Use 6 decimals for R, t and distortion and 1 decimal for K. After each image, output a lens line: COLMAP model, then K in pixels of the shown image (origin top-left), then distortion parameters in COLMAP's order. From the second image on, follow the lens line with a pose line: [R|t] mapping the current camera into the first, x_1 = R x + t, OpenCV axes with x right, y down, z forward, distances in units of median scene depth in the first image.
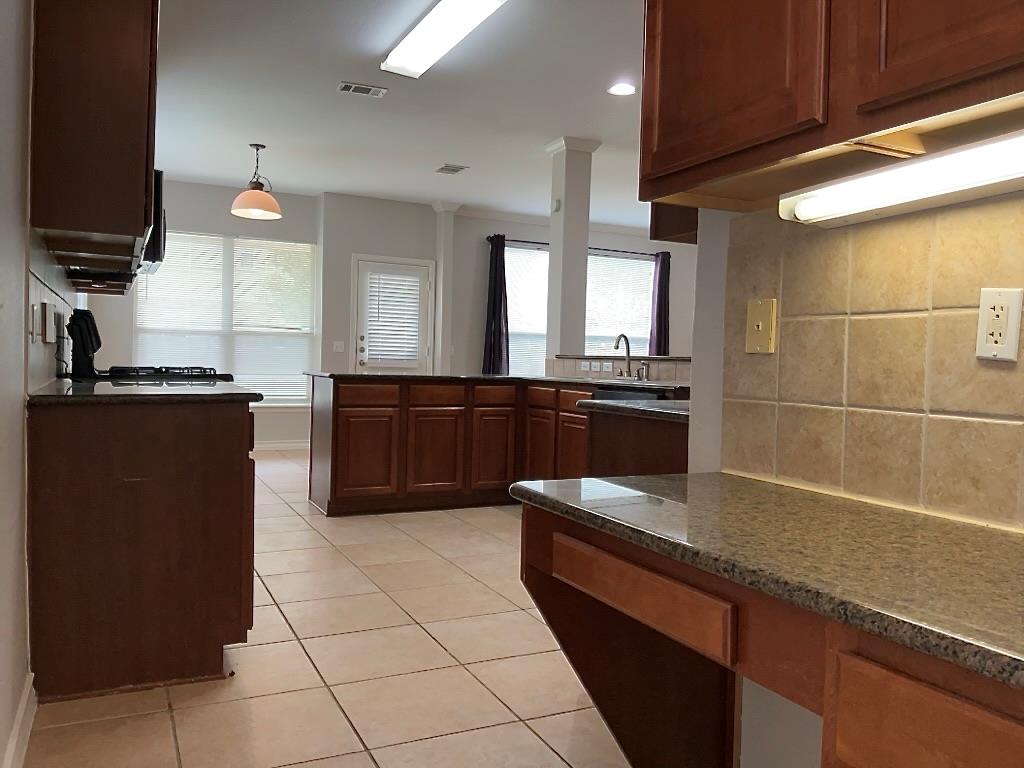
lens RADIAL K [[810.2, 0, 511.7], [0, 810.2, 380.7], [0, 0, 1]] dist [0.100441, -0.005494]
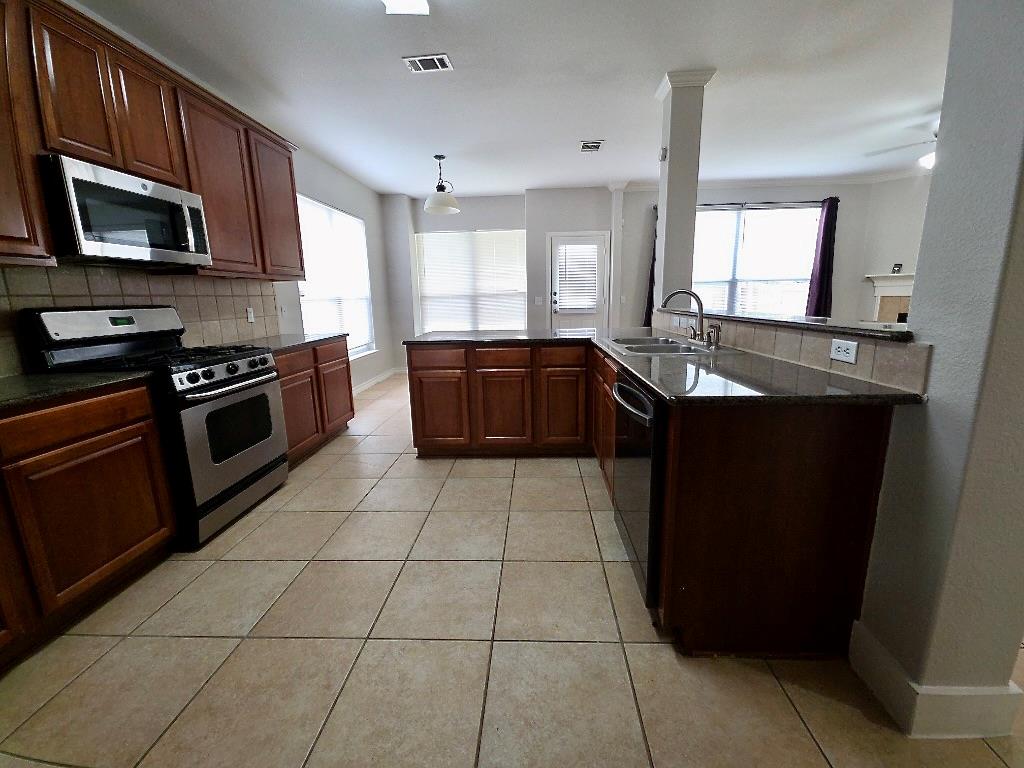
lens RADIAL K [[416.1, 0, 517.5], [0, 416.1, 379.1], [0, 0, 1]] dist [0.007267, -0.003499]
pose [[0.877382, 0.047847, -0.477401, 0.145685], [0.033981, 0.986320, 0.161303, -0.032540], [0.478588, -0.157747, 0.863753, 0.415280]]
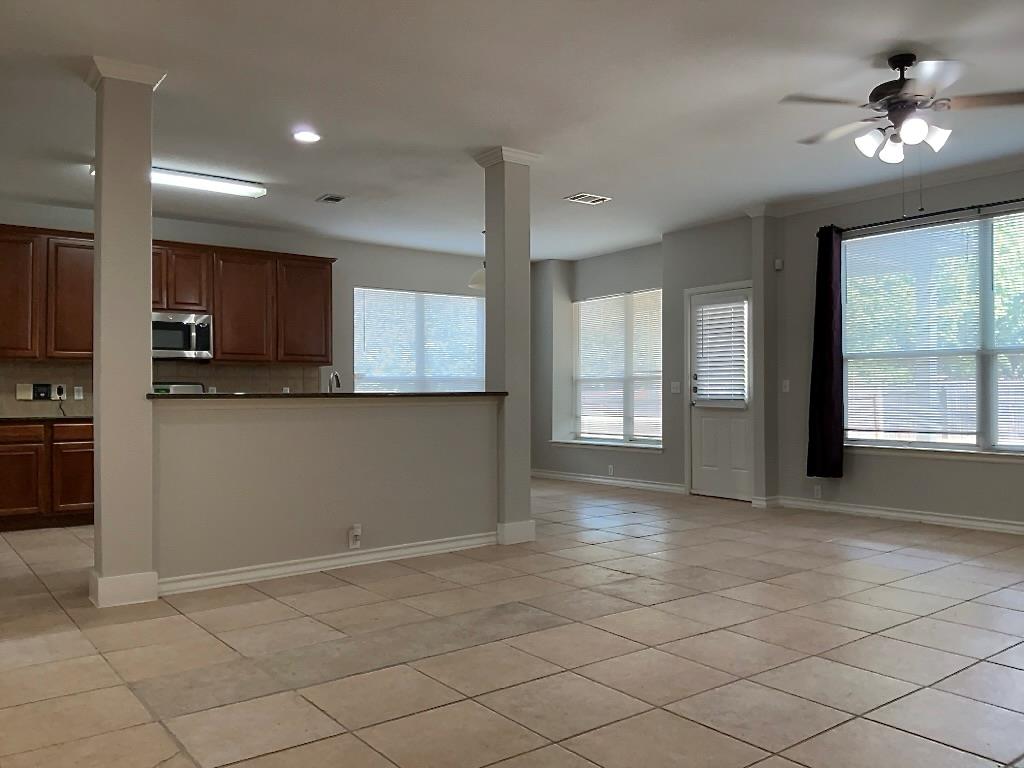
lens RADIAL K [[810.2, 0, 508.2], [0, 810.2, 387.2], [0, 0, 1]] dist [0.100441, -0.005494]
pose [[0.188711, -0.039118, -0.981253, 0.903333], [-0.012801, 0.999023, -0.042289, 0.002096], [0.981949, 0.020541, 0.188026, 0.799999]]
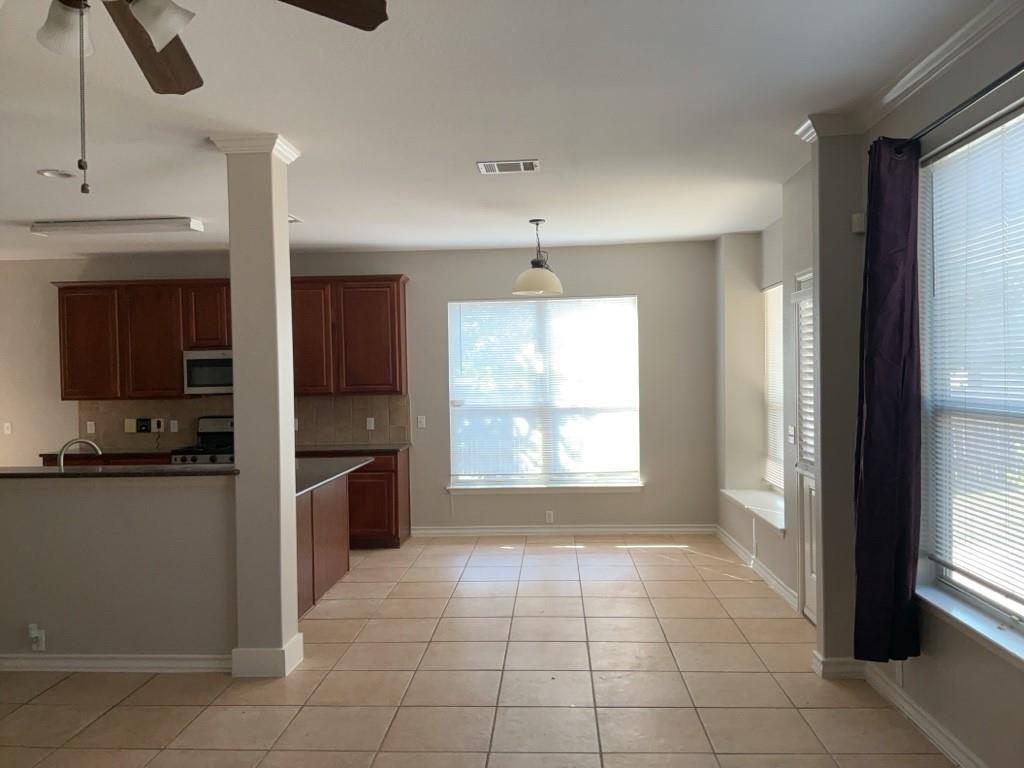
lens RADIAL K [[789.6, 0, 510.2], [0, 789.6, 383.4], [0, 0, 1]] dist [0.011414, 0.001899]
pose [[-0.493198, -0.007787, -0.869882, 0.522985], [-0.017861, 0.999840, 0.001176, -0.094329], [0.869733, 0.016117, -0.493258, 1.404349]]
